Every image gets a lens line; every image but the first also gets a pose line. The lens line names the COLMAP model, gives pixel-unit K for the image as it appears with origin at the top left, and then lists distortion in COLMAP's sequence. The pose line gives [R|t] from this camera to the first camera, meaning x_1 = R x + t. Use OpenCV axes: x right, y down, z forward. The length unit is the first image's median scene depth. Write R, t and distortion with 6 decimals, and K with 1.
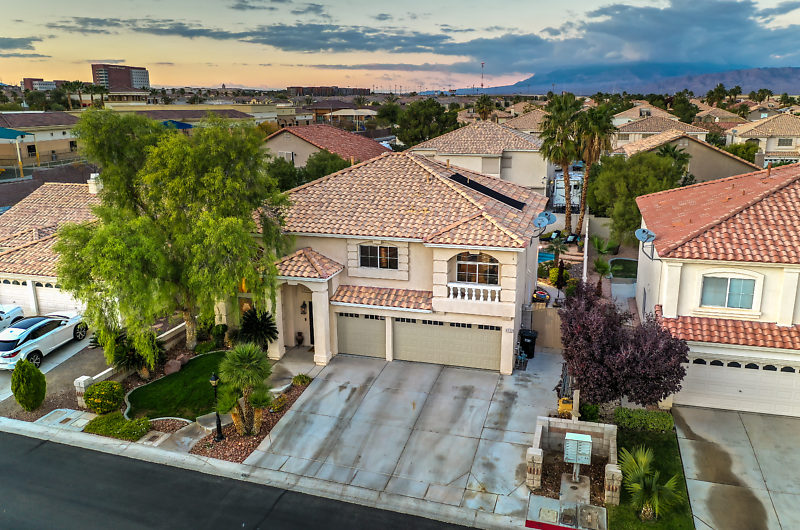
lens RADIAL K [[650.9, 0, 400.8], [0, 650.9, 235.0], [0, 0, 1]] dist [-0.010899, -0.006852]
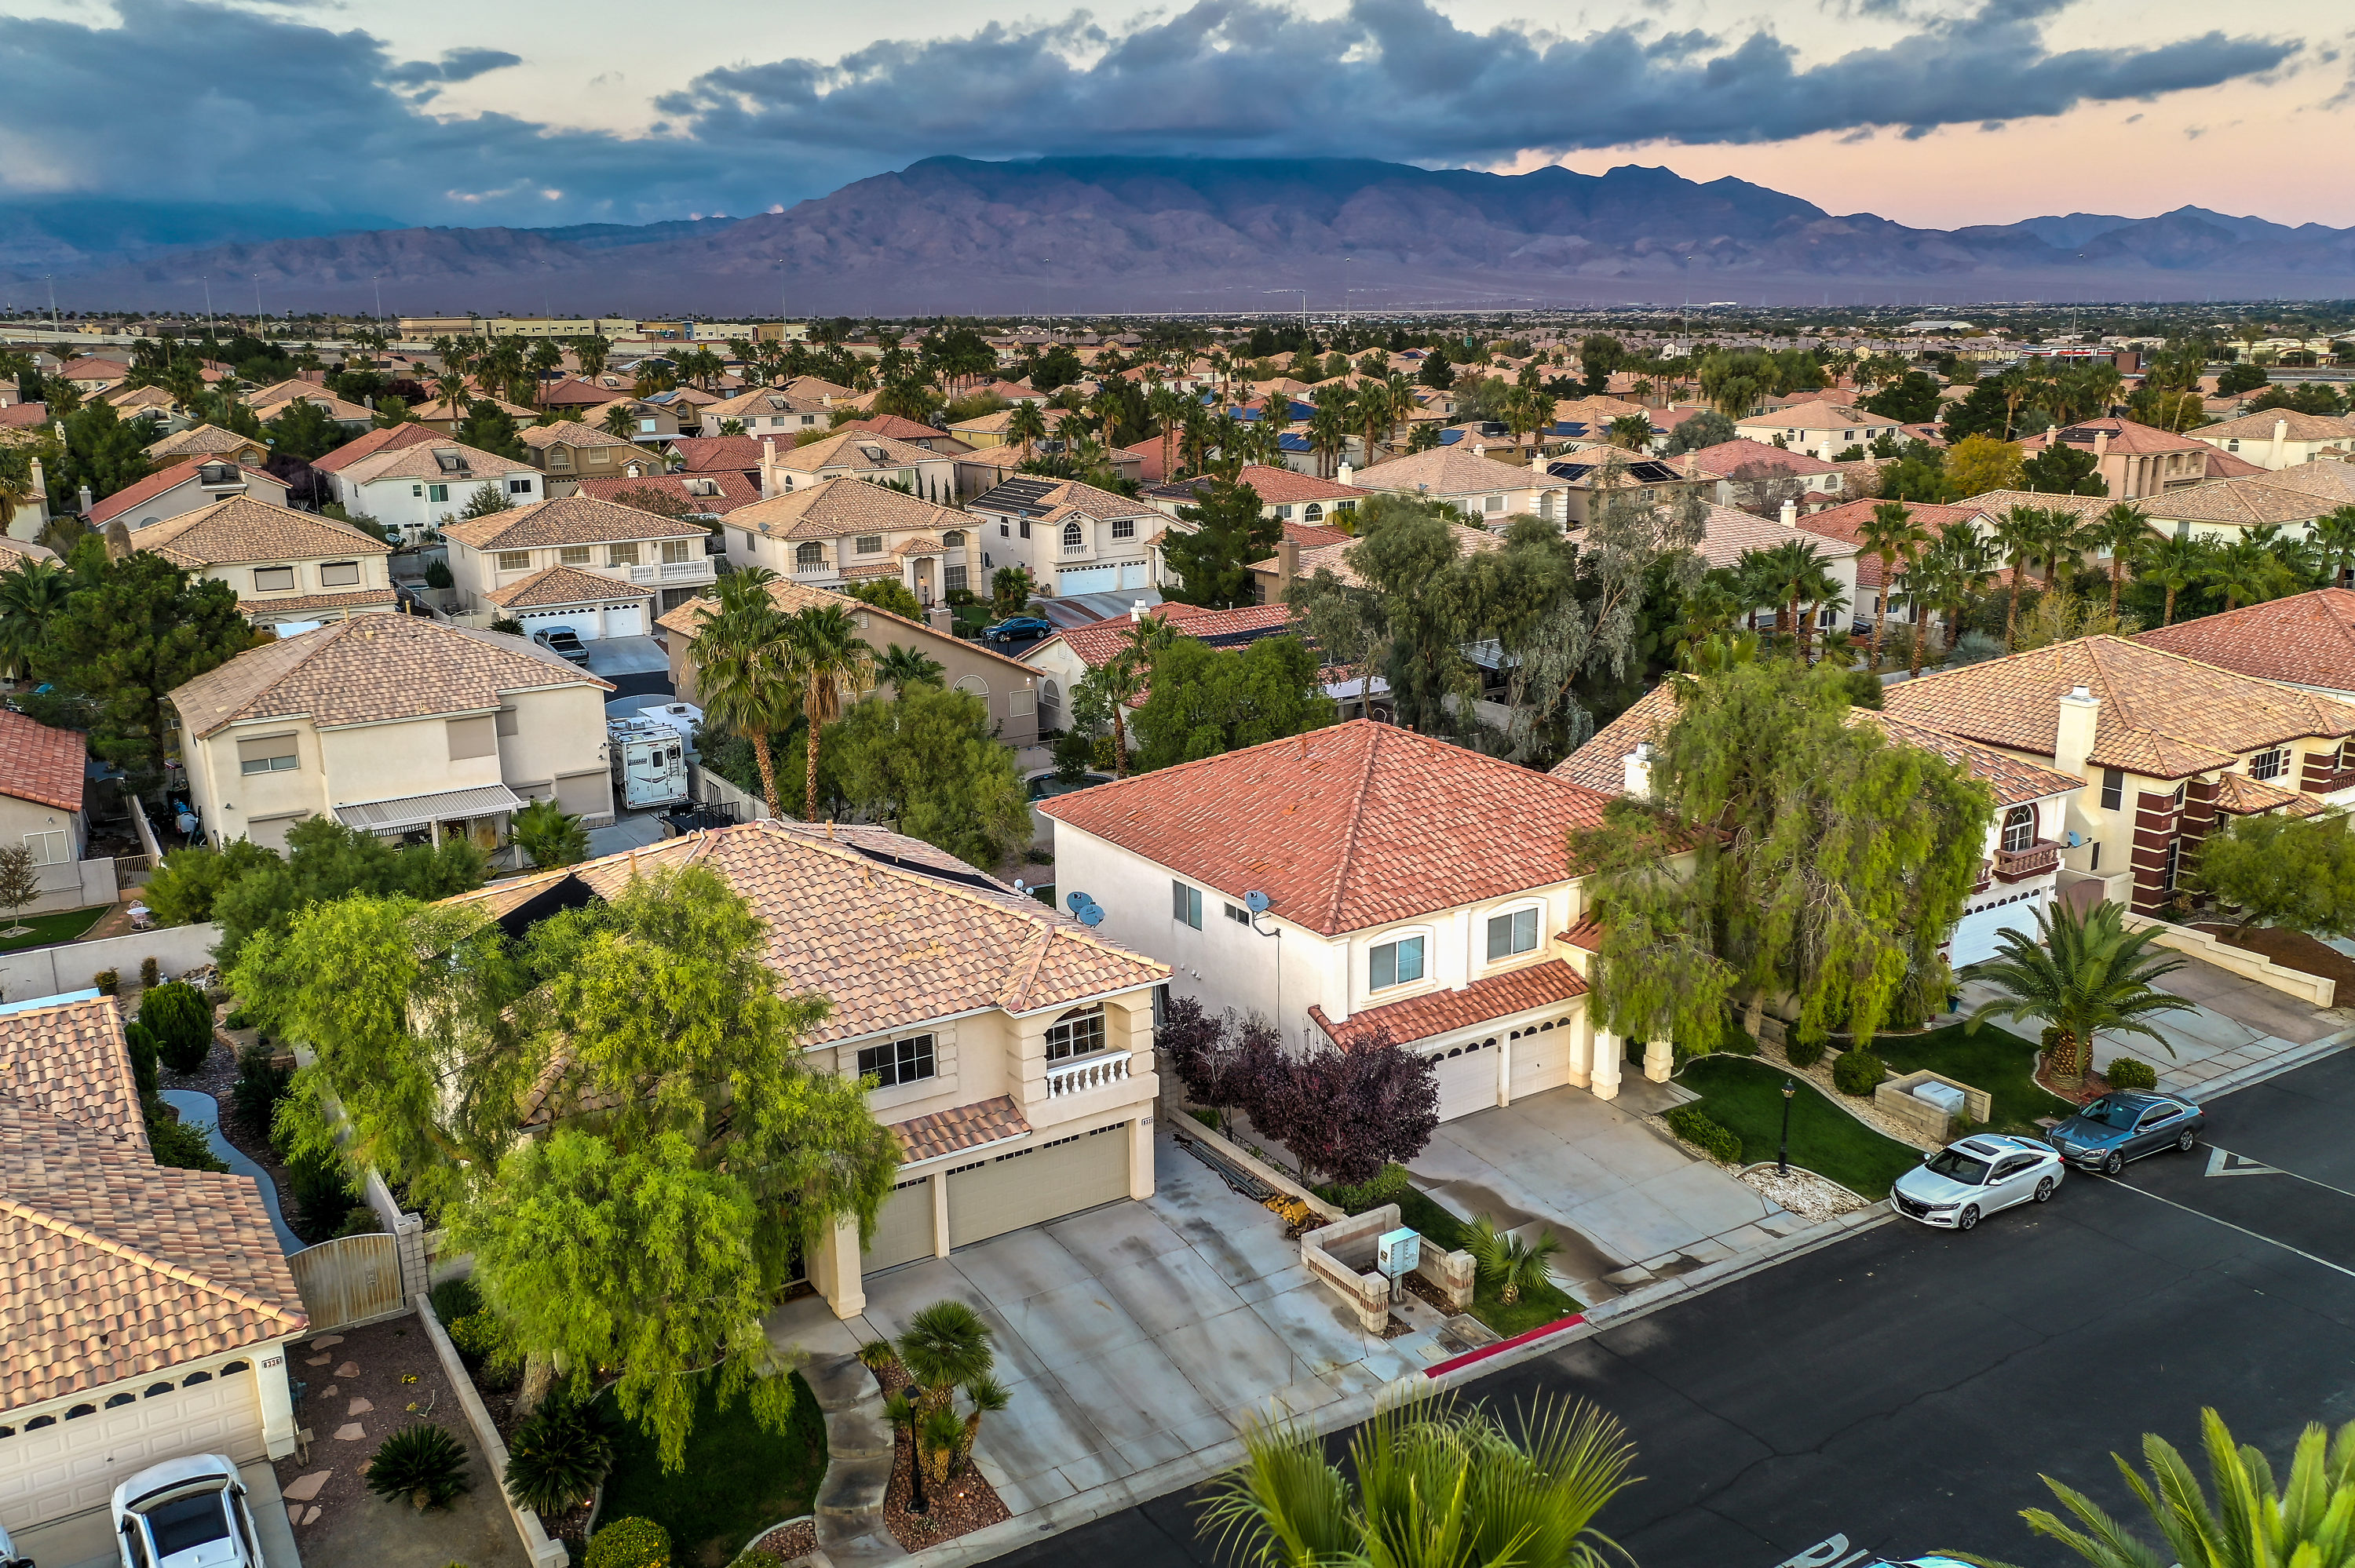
lens RADIAL K [[1896.9, 0, 1162.4], [0, 1896.9, 749.6], [0, 0, 1]] dist [0.003344, -0.001966]
pose [[0.655728, -0.172007, 0.735142, -0.970147], [0.156368, 0.983530, 0.090648, -0.315331], [-0.738627, 0.055512, 0.671825, -0.141764]]
